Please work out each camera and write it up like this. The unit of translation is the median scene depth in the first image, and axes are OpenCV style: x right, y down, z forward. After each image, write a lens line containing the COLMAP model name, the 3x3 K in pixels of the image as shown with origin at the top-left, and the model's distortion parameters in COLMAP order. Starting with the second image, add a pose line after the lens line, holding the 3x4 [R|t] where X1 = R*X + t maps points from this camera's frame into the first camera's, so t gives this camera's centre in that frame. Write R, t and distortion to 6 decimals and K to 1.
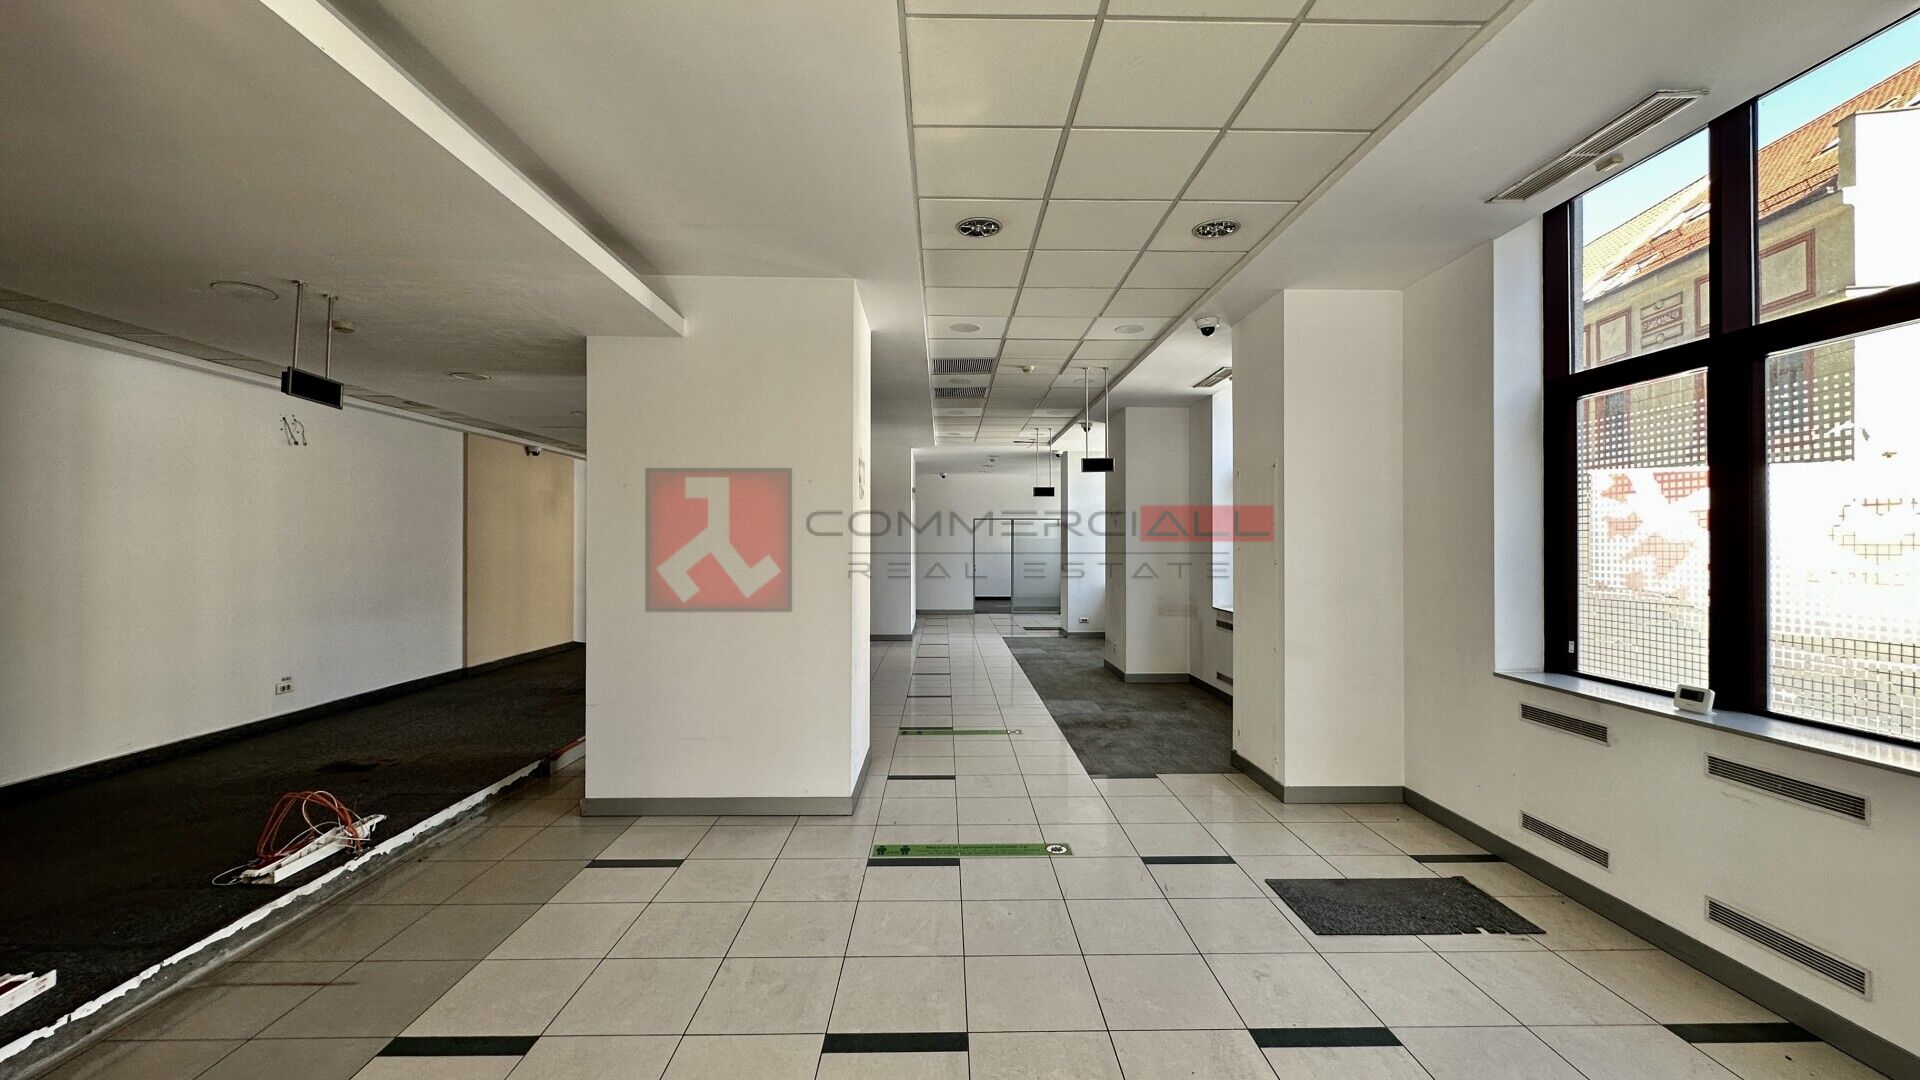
lens RADIAL K [[763.3, 0, 958.6], [0, 763.3, 545.5], [0, 0, 1]] dist [0.001528, -0.000105]
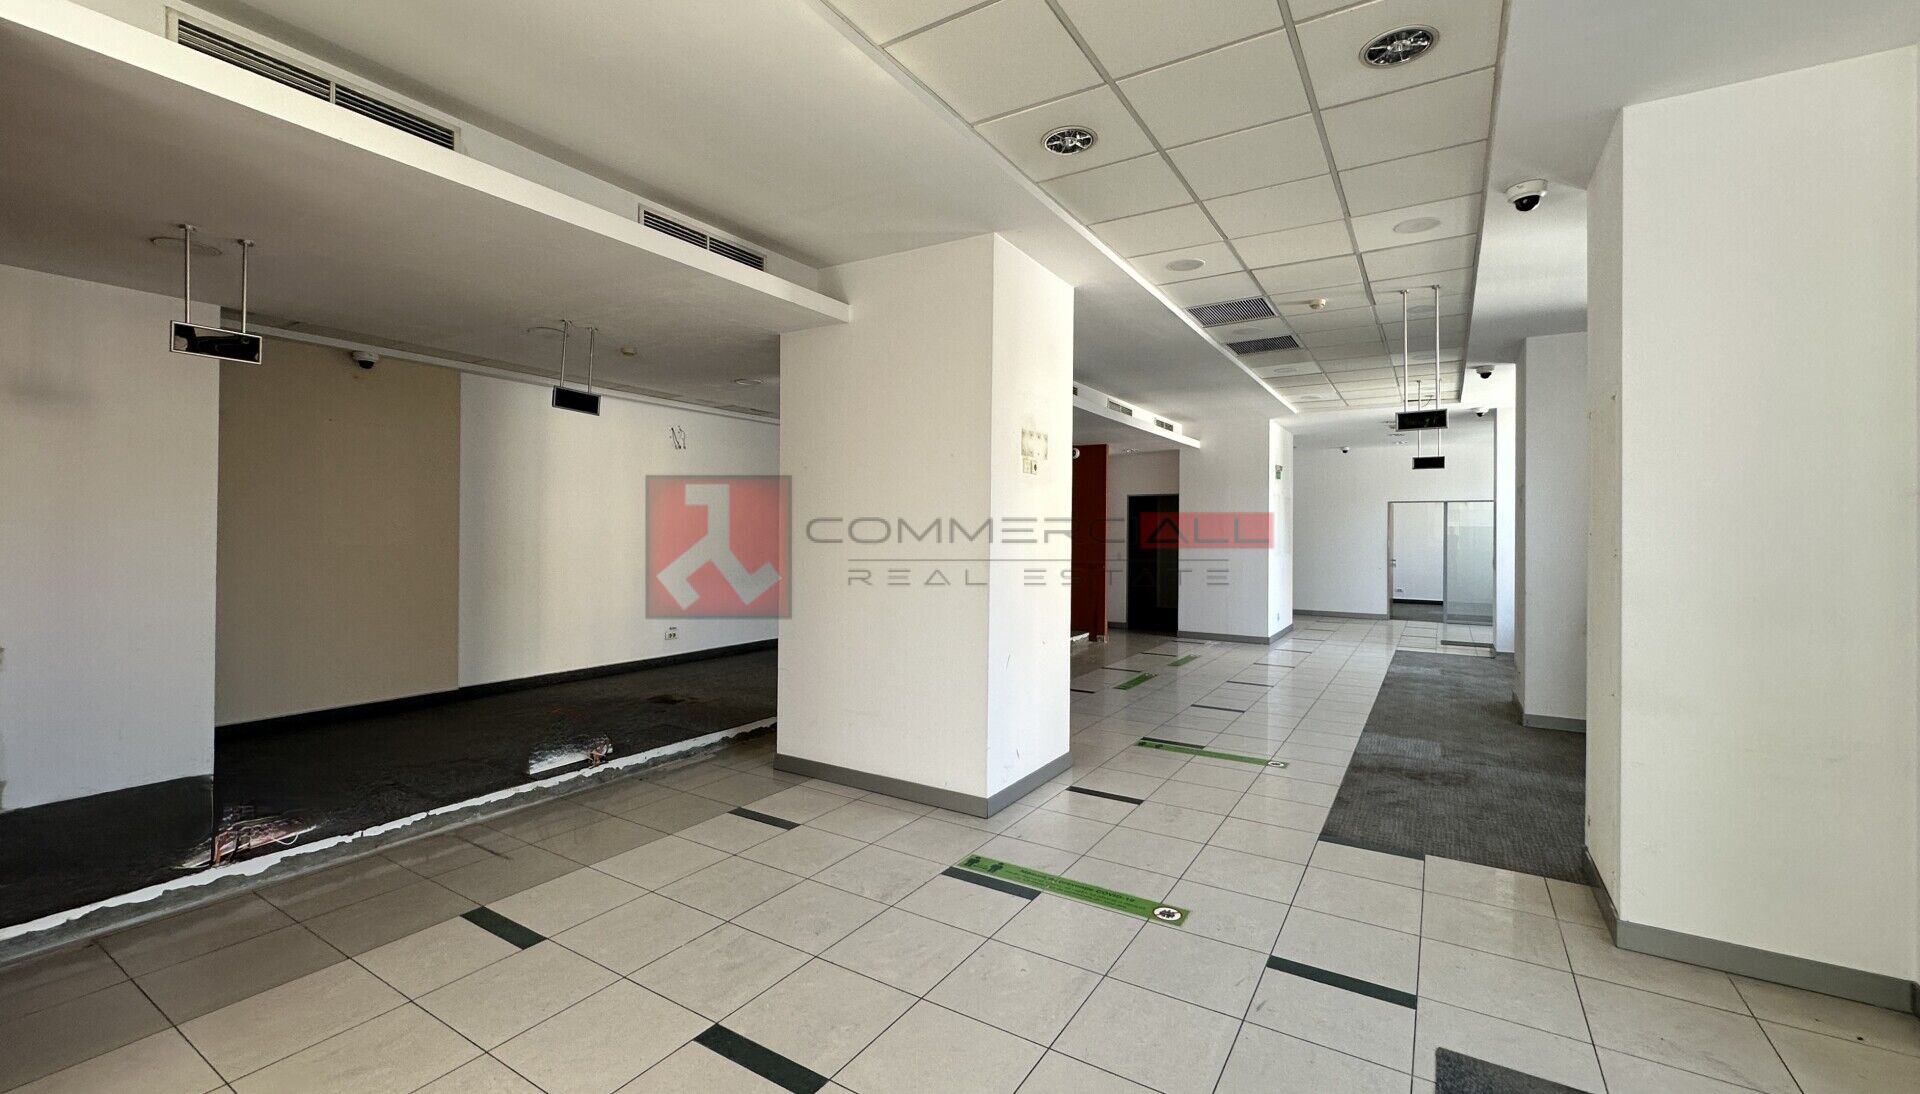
lens RADIAL K [[786.2, 0, 953.6], [0, 786.2, 531.8], [0, 0, 1]] dist [0.001517, -0.000634]
pose [[0.834350, 0.005441, -0.551209, 0.374300], [-0.008816, 0.999955, -0.003474, 0.013906], [0.551165, 0.007757, 0.834360, 0.204145]]
